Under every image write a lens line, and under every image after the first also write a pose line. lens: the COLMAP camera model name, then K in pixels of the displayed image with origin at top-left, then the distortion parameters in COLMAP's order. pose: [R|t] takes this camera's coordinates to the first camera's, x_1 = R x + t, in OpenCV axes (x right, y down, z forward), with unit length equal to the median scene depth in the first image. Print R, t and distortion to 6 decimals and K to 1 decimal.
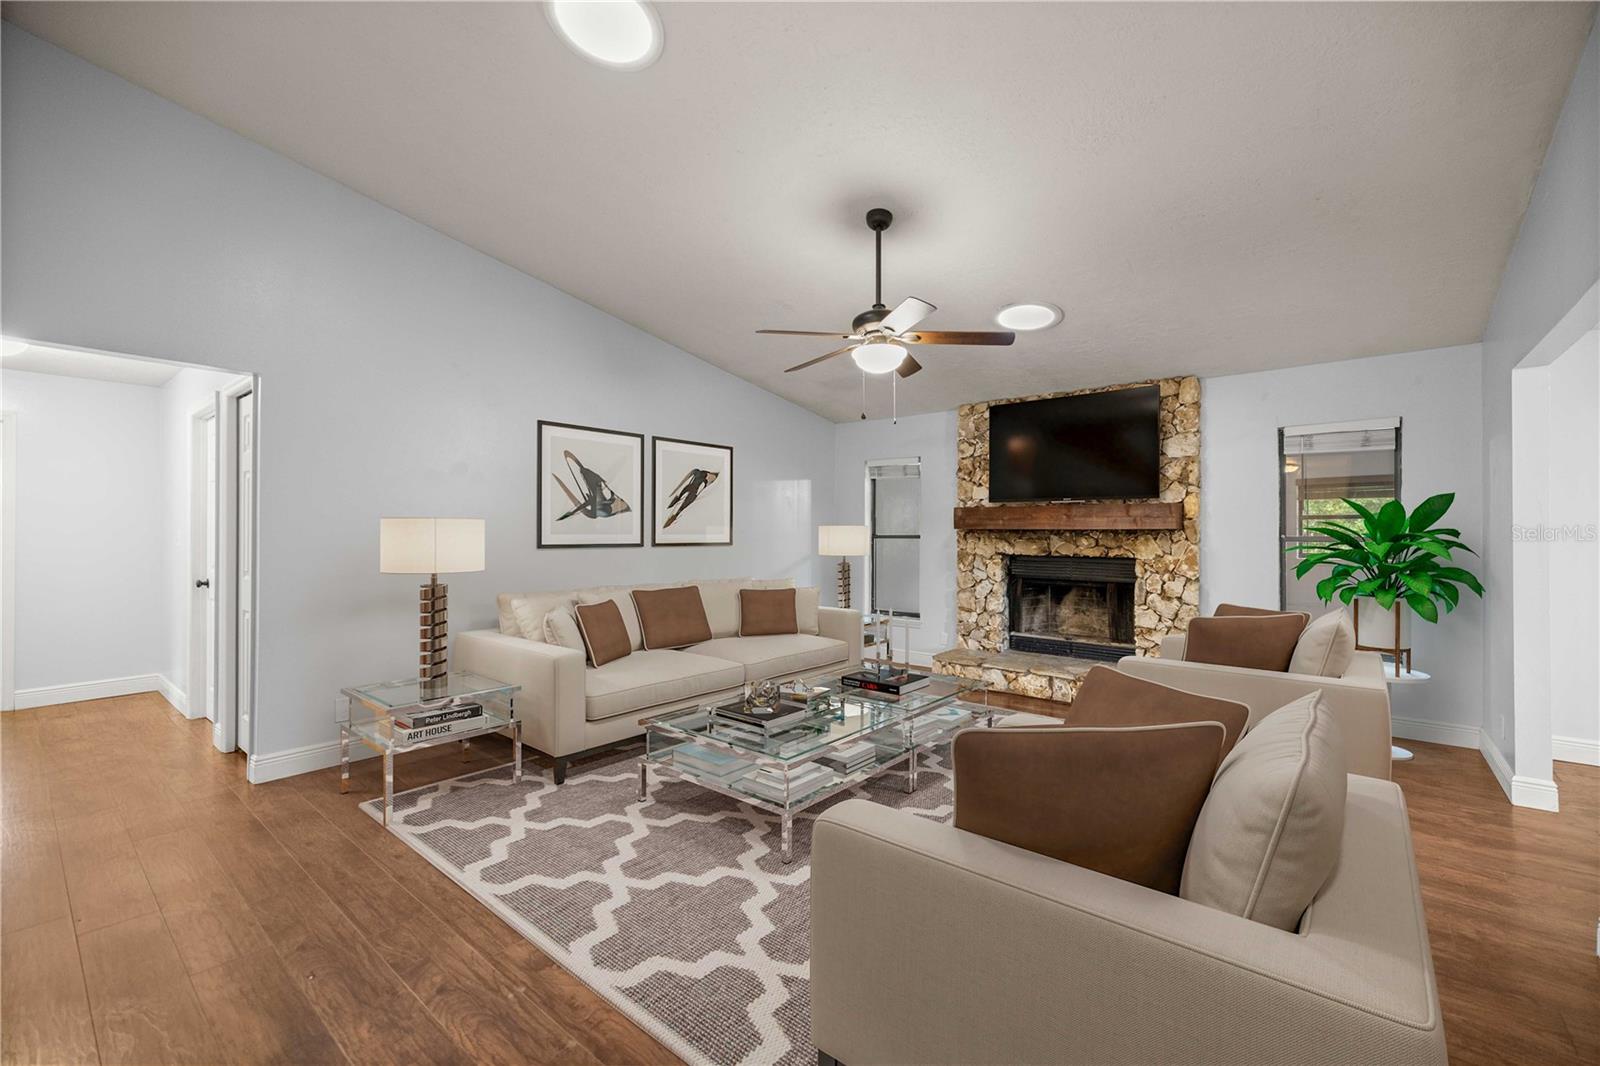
lens RADIAL K [[672.7, 0, 797.2], [0, 672.7, 525.7], [0, 0, 1]] dist [0.000472, 0.000082]
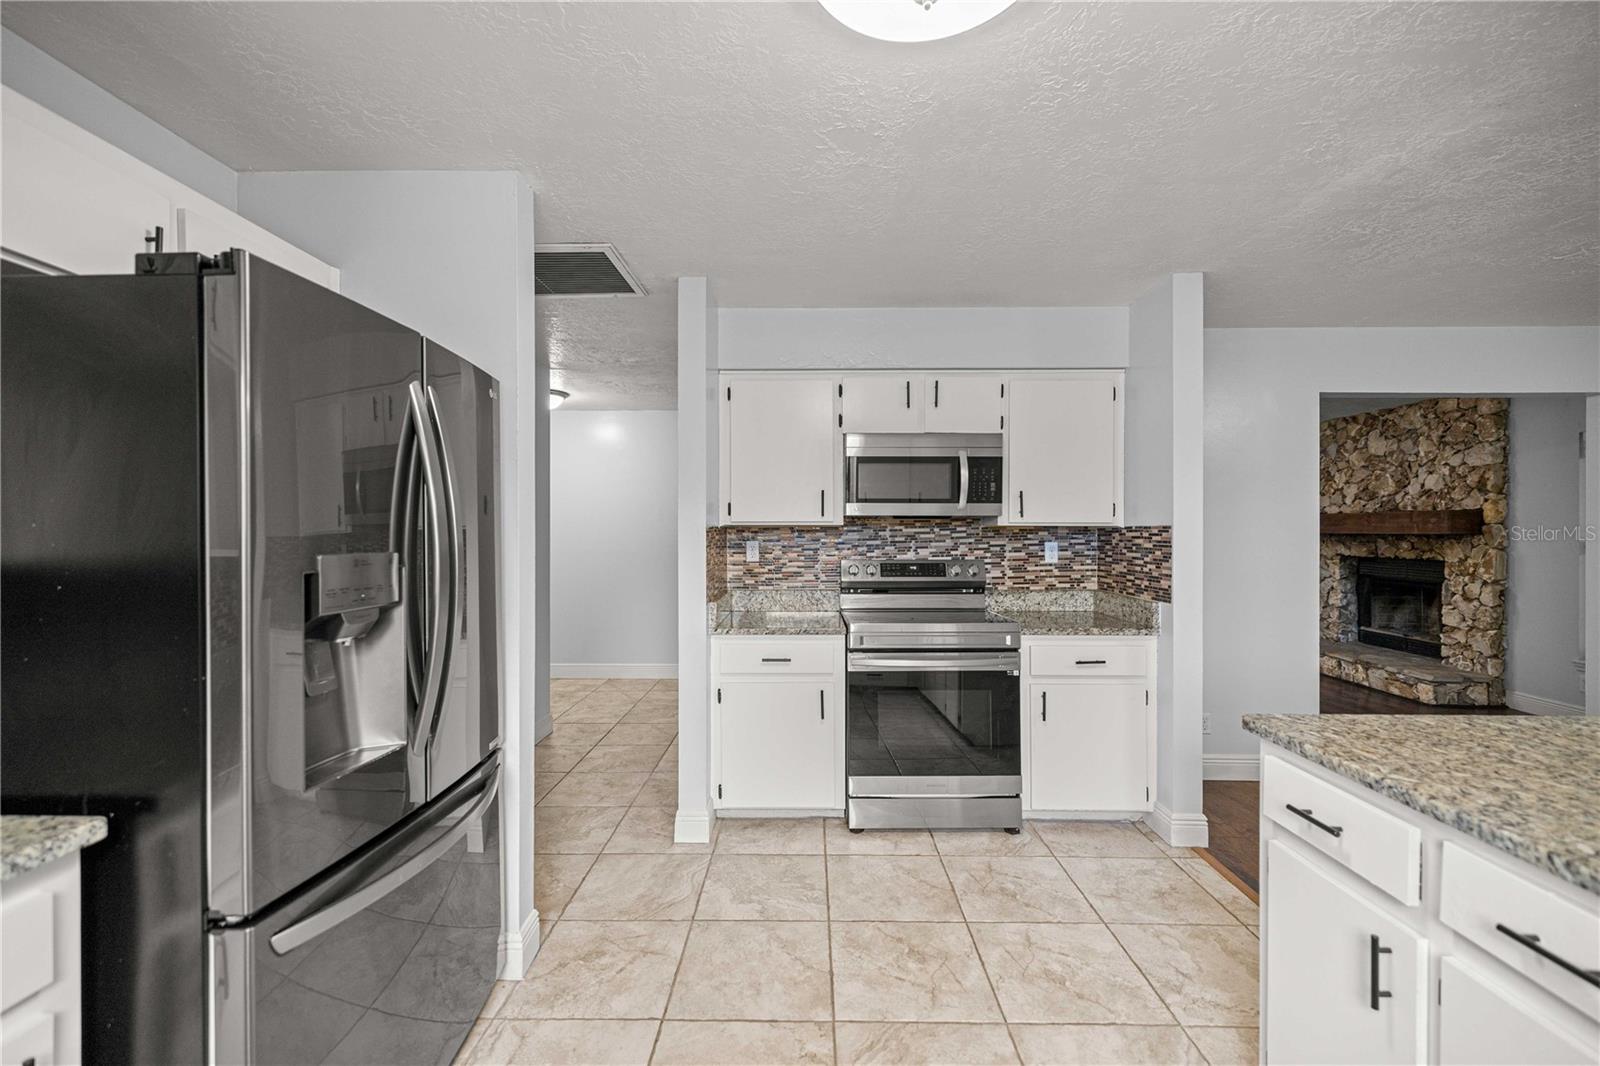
lens RADIAL K [[672.7, 0, 802.2], [0, 672.7, 529.3], [0, 0, 1]] dist [0.000472, 0.000082]
pose [[0.633197, -0.002036, -0.773988, 0.680776], [0.006310, 0.999977, 0.002532, -0.011284], [0.773965, -0.006487, 0.633195, -0.464689]]
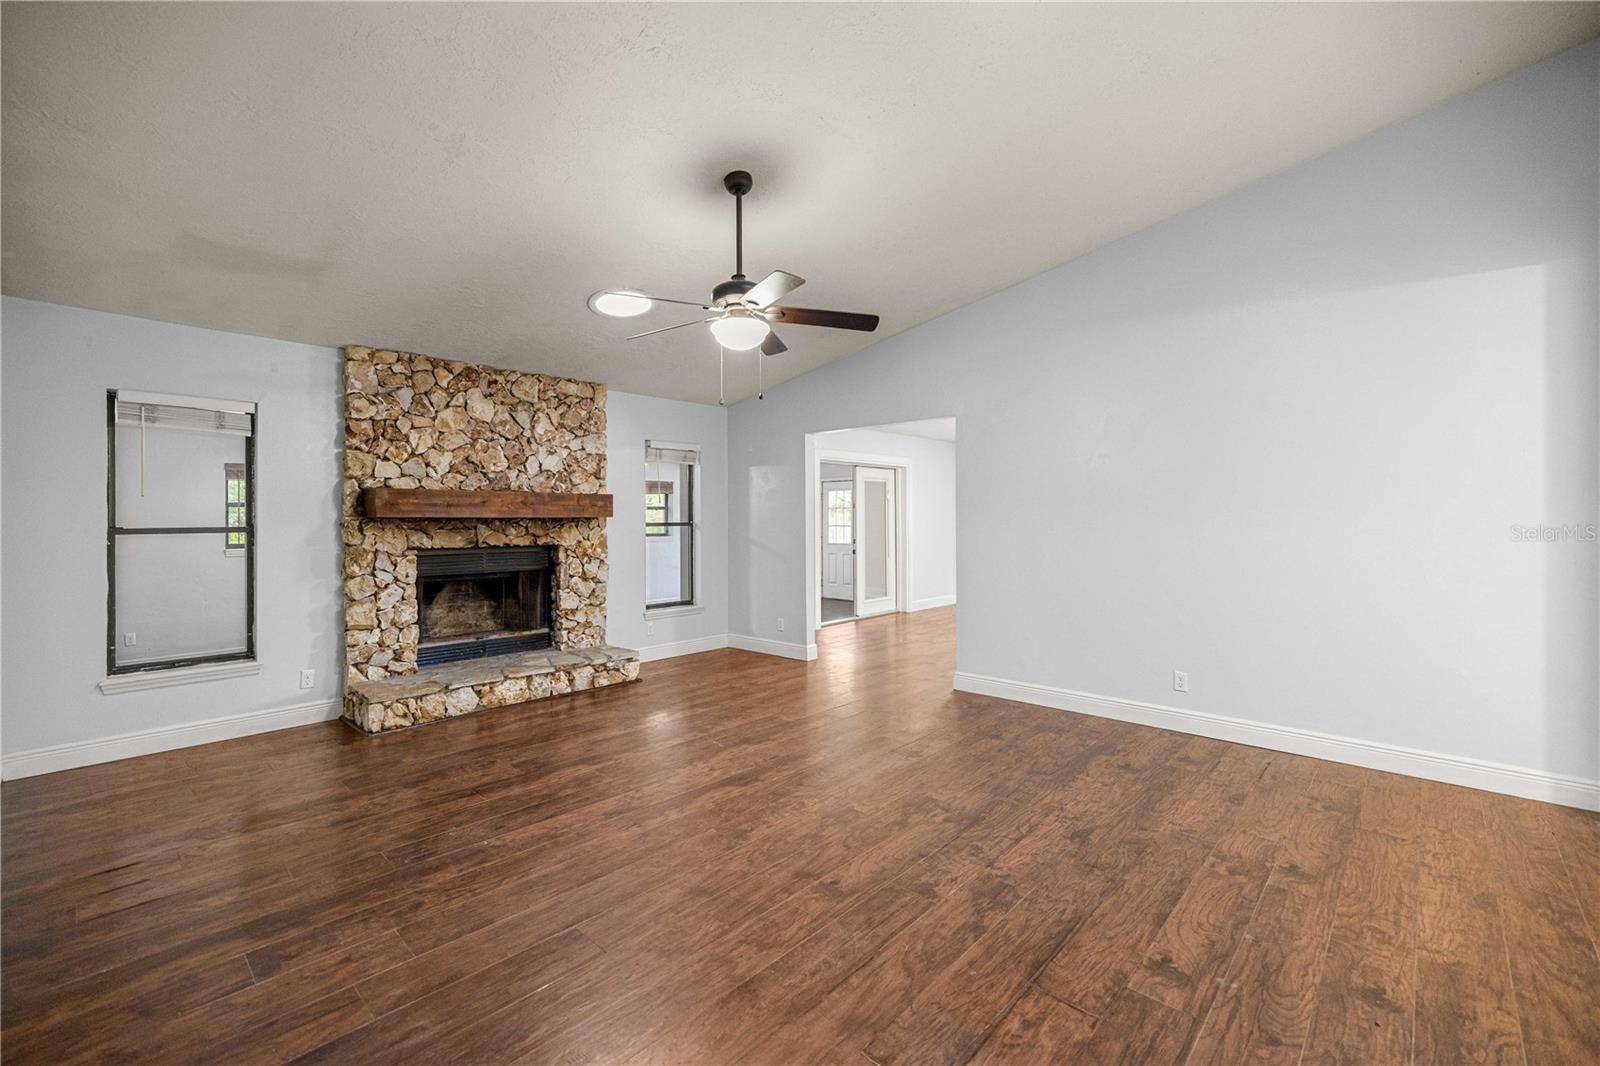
lens RADIAL K [[672.7, 0, 794.8], [0, 672.7, 516.8], [0, 0, 1]] dist [0.000472, 0.000082]
pose [[0.057168, -0.001838, 0.998363, -0.521929], [-0.005906, 0.999980, 0.002179, -0.000121], [-0.998347, -0.006021, 0.057156, 0.570499]]
